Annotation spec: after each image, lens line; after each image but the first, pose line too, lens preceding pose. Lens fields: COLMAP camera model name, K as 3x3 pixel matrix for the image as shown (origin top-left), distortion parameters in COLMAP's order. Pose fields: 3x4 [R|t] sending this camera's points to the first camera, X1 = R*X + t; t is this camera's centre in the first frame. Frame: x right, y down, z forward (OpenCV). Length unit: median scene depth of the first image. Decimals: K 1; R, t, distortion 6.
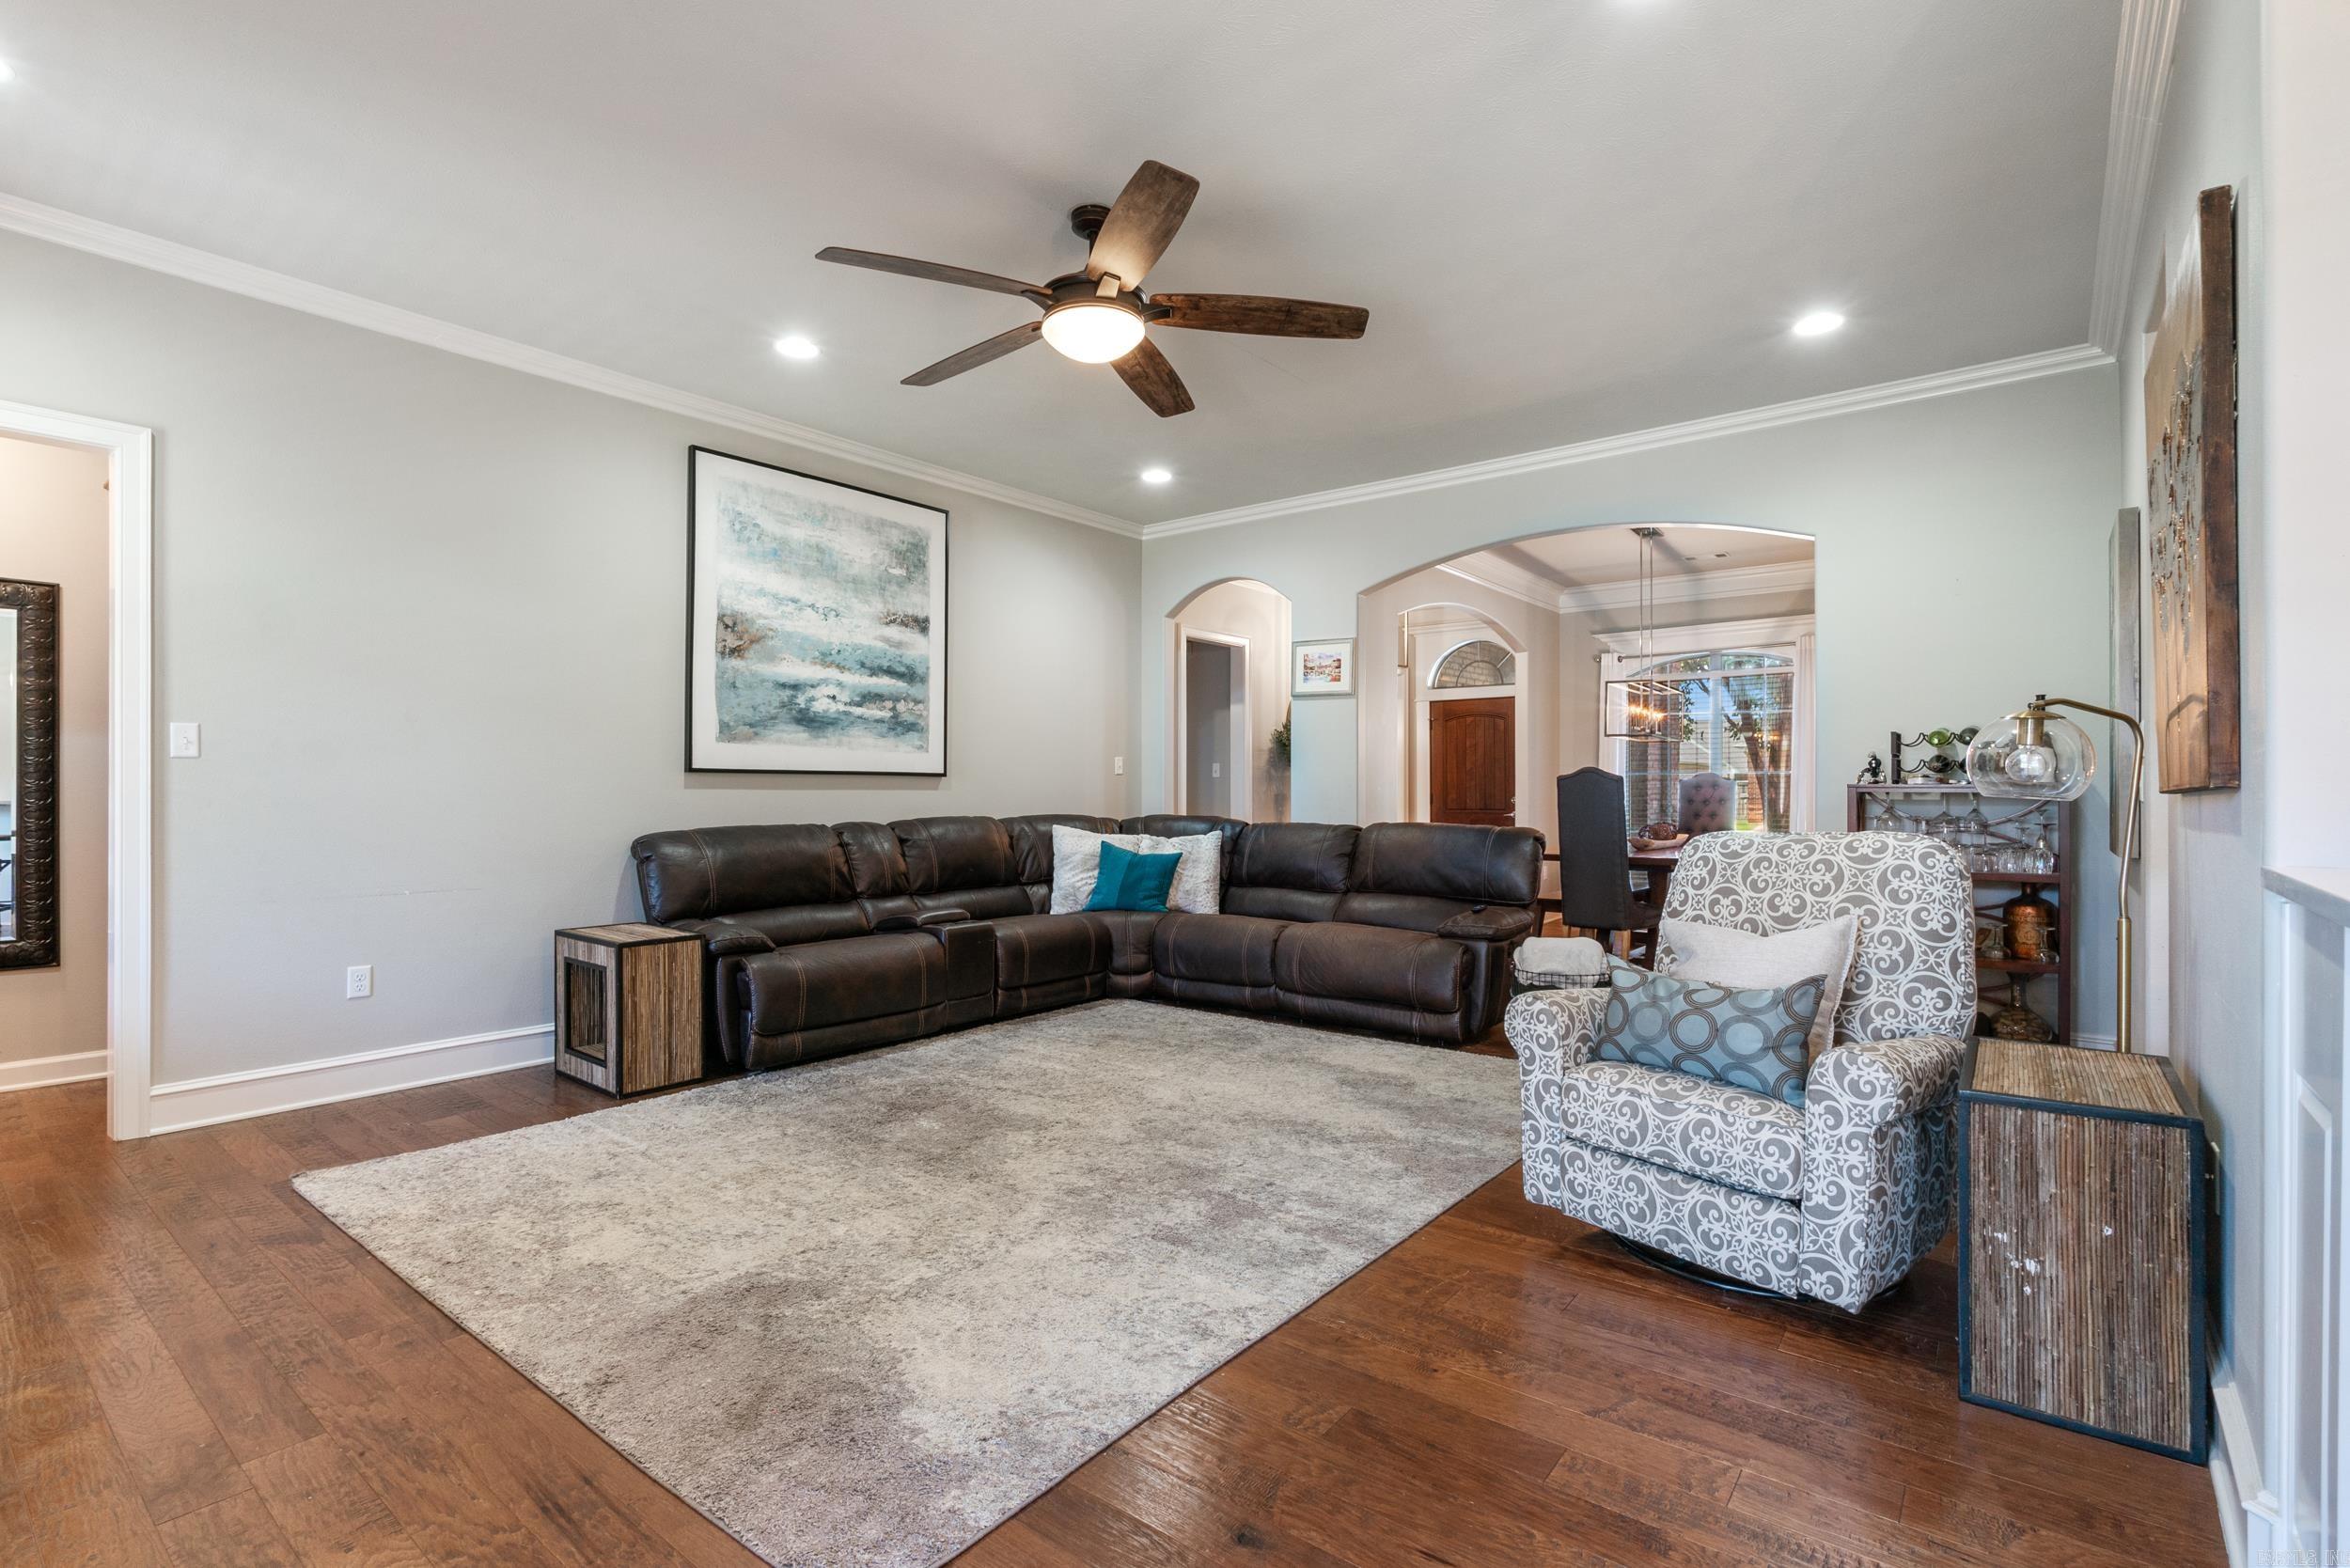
lens RADIAL K [[1100.8, 0, 1160.8], [0, 1100.8, 781.5], [0, 0, 1]] dist [-0.011544, 0.002131]
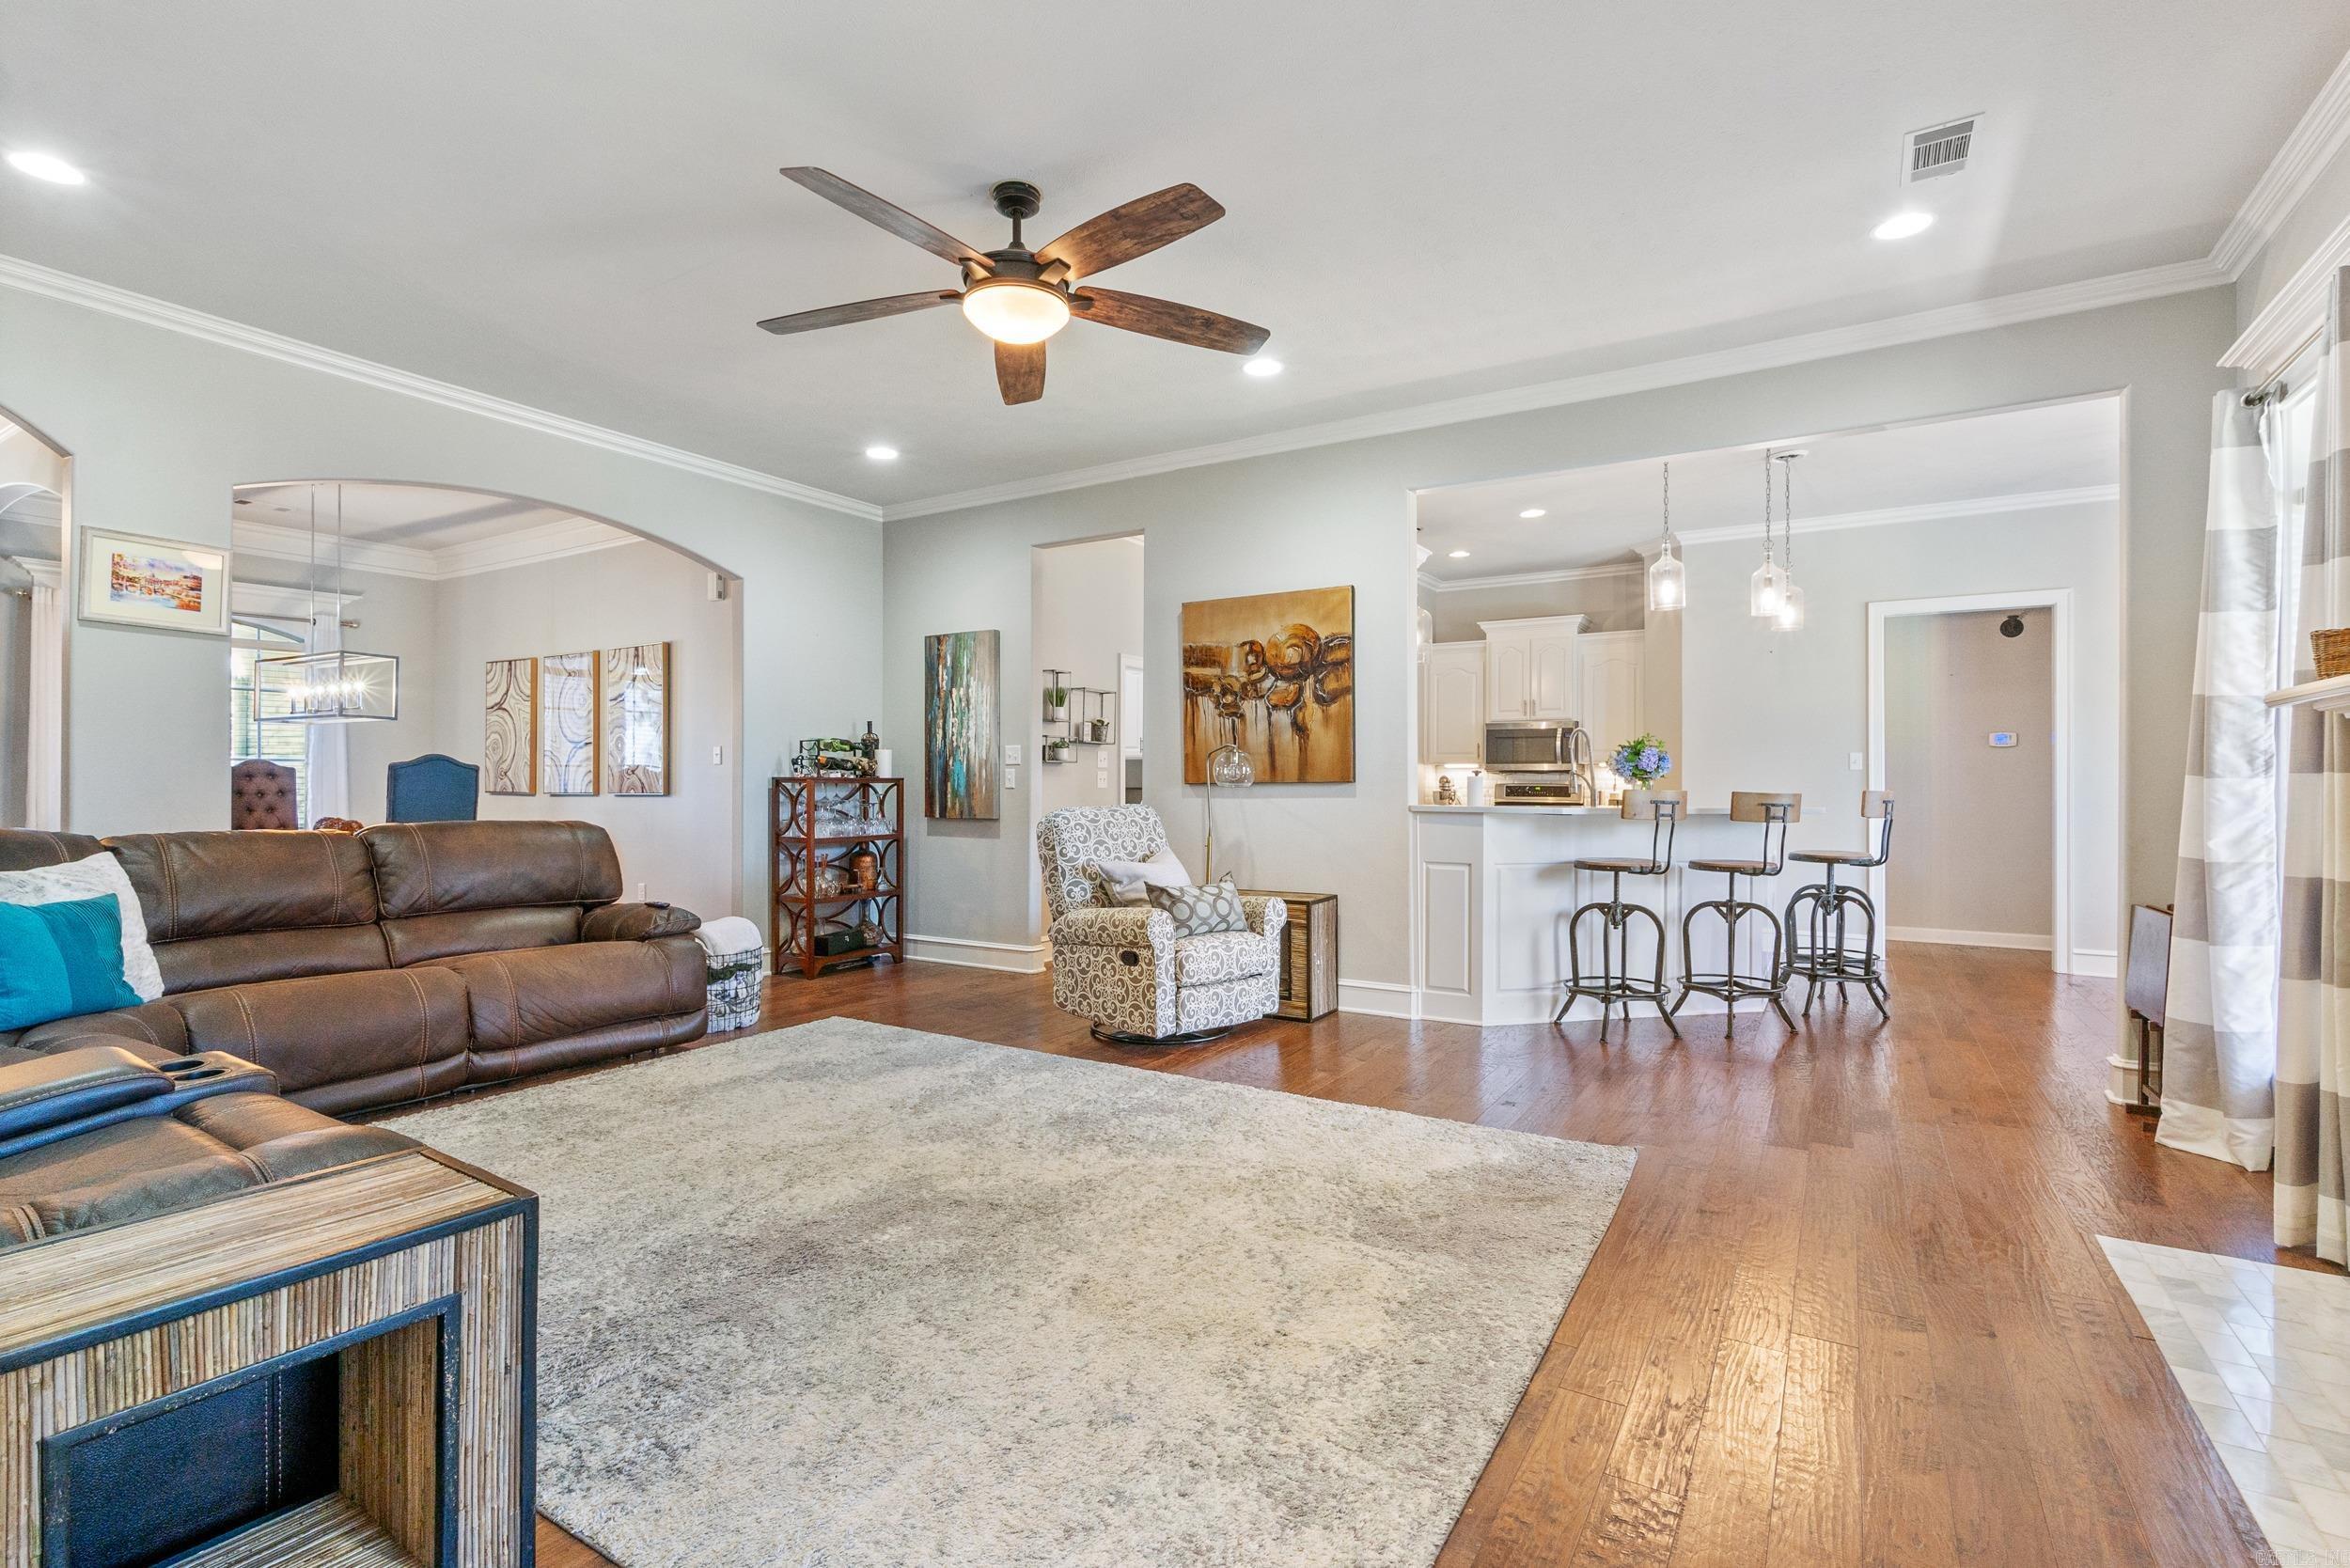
lens RADIAL K [[1100.8, 0, 1185.7], [0, 1100.8, 781.6], [0, 0, 1]] dist [-0.011544, 0.002131]
pose [[-0.132633, 0.000133, 0.991165, -1.237506], [-0.009541, 0.999953, -0.001411, 0.009979], [-0.991119, -0.009644, -0.132626, 1.157740]]
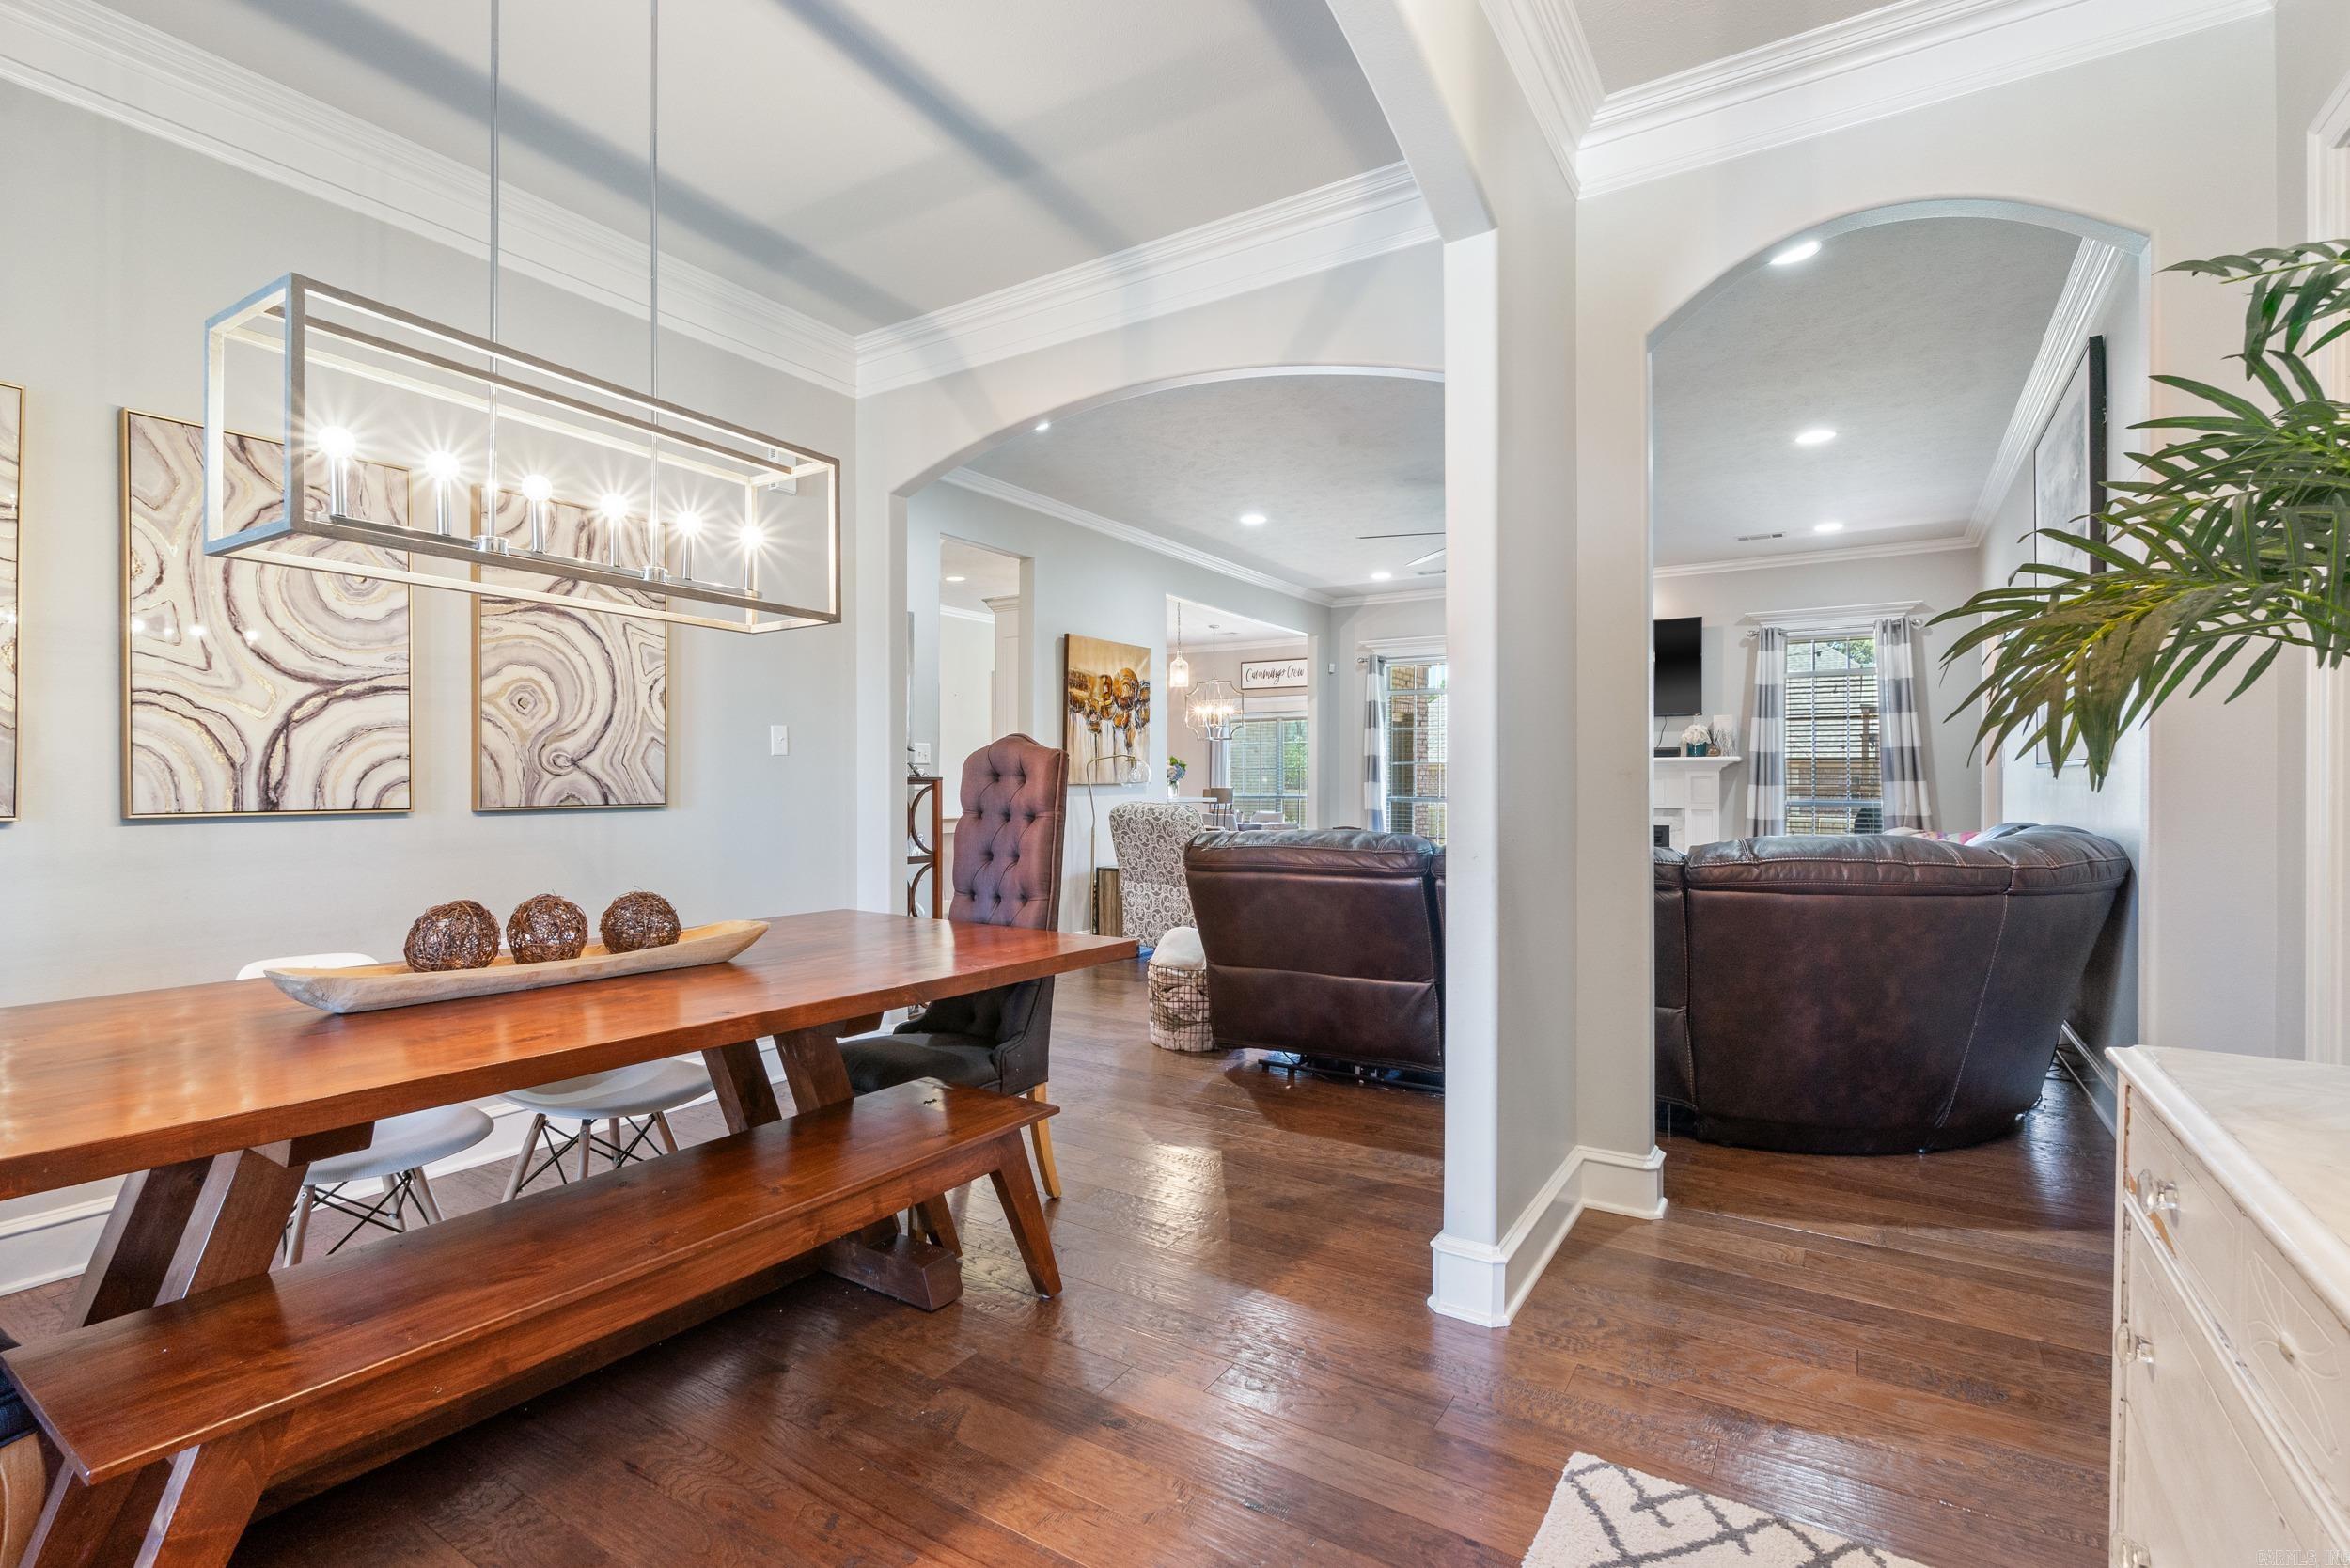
lens RADIAL K [[1100.8, 0, 1145.0], [0, 1100.8, 792.7], [0, 0, 1]] dist [-0.011544, 0.002131]
pose [[-0.994080, -0.002885, -0.108613, 0.898572], [-0.002544, 0.999991, -0.003277, 0.037373], [0.108622, -0.002981, -0.994079, 3.355545]]
